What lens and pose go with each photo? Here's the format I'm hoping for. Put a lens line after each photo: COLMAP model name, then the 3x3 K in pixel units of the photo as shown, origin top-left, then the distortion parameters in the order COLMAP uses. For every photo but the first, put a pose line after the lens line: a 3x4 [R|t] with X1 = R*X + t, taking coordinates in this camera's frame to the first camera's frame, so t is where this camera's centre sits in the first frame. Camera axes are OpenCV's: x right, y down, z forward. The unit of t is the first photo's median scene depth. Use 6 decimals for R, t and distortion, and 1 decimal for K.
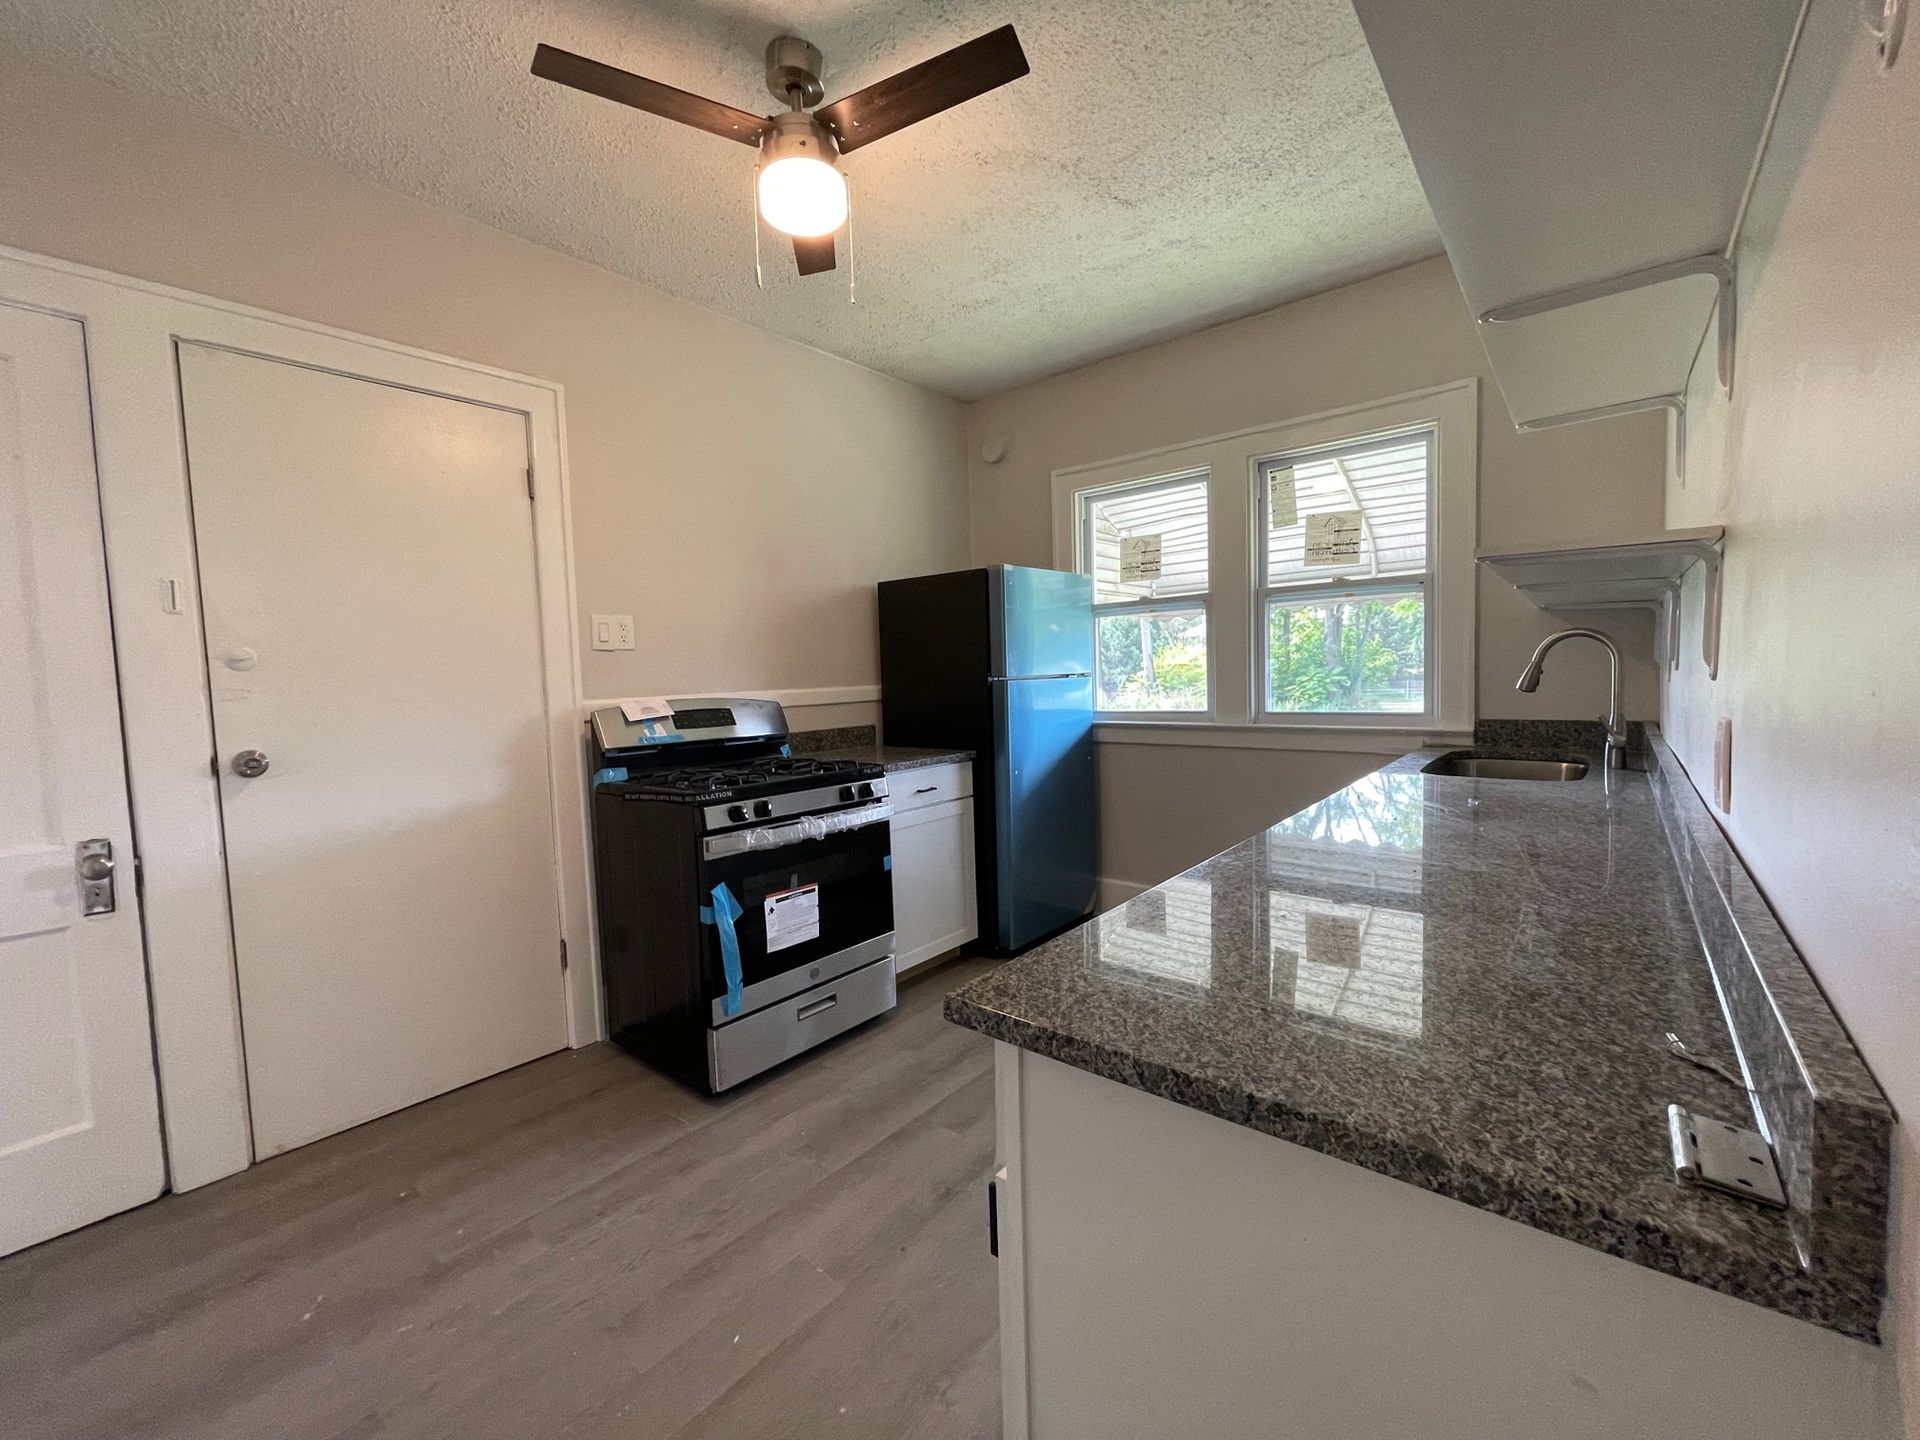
lens RADIAL K [[784.9, 0, 954.3], [0, 784.9, 712.9], [0, 0, 1]] dist [0.021804, -0.000058]
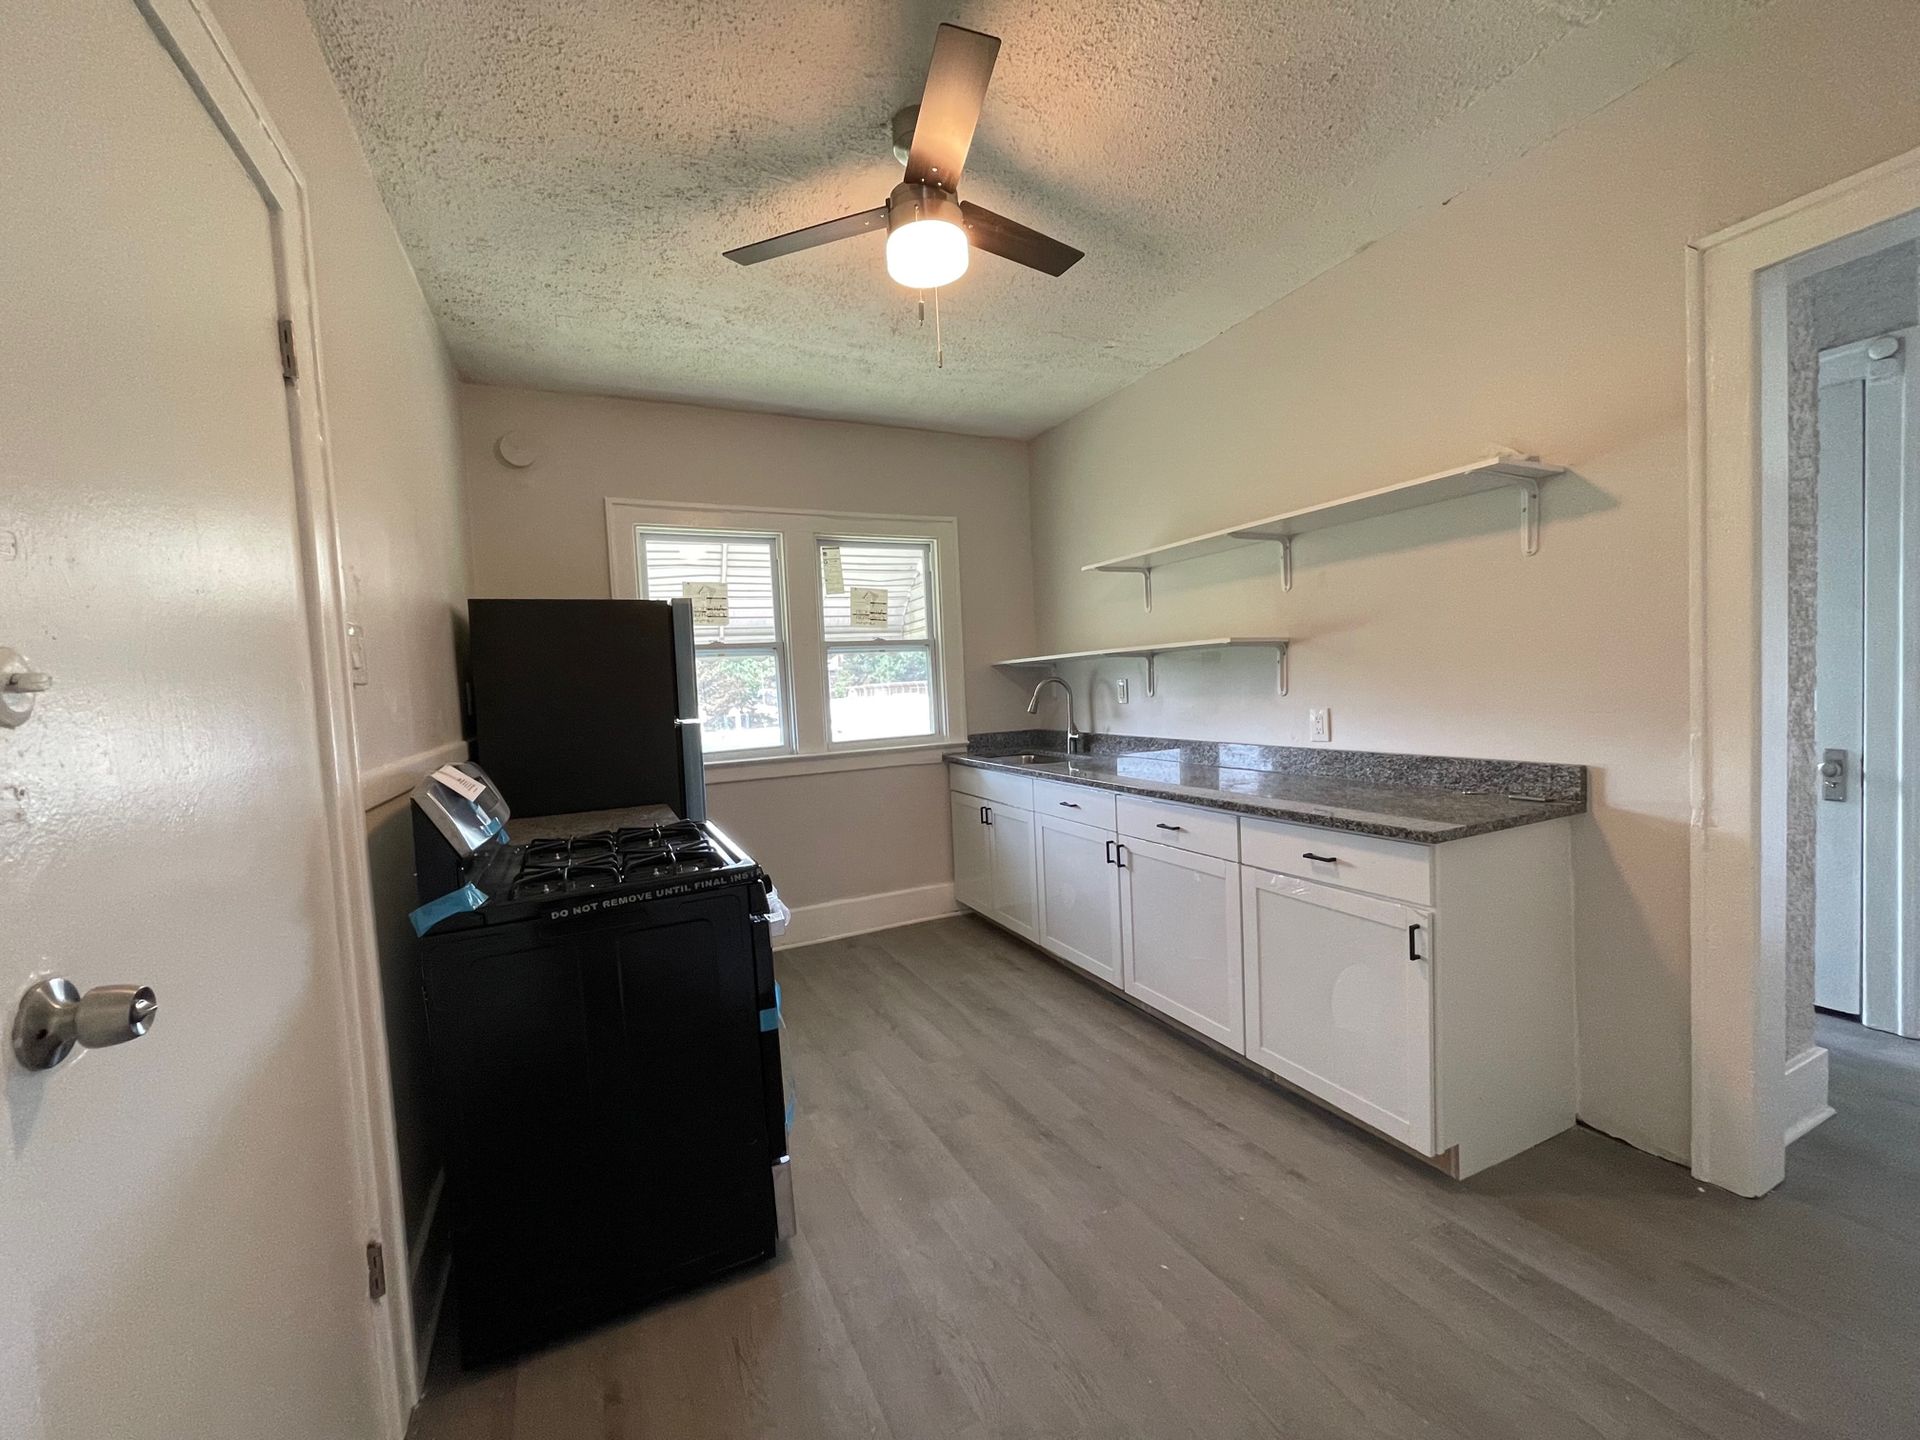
lens RADIAL K [[768.0, 0, 951.2], [0, 768.0, 722.2], [0, 0, 1]] dist [-0.001160, -0.000068]
pose [[0.422368, -0.024464, 0.906094, -0.625944], [0.087780, 0.996041, -0.014026, 0.000803], [-0.902164, 0.085461, 0.422844, 0.341409]]
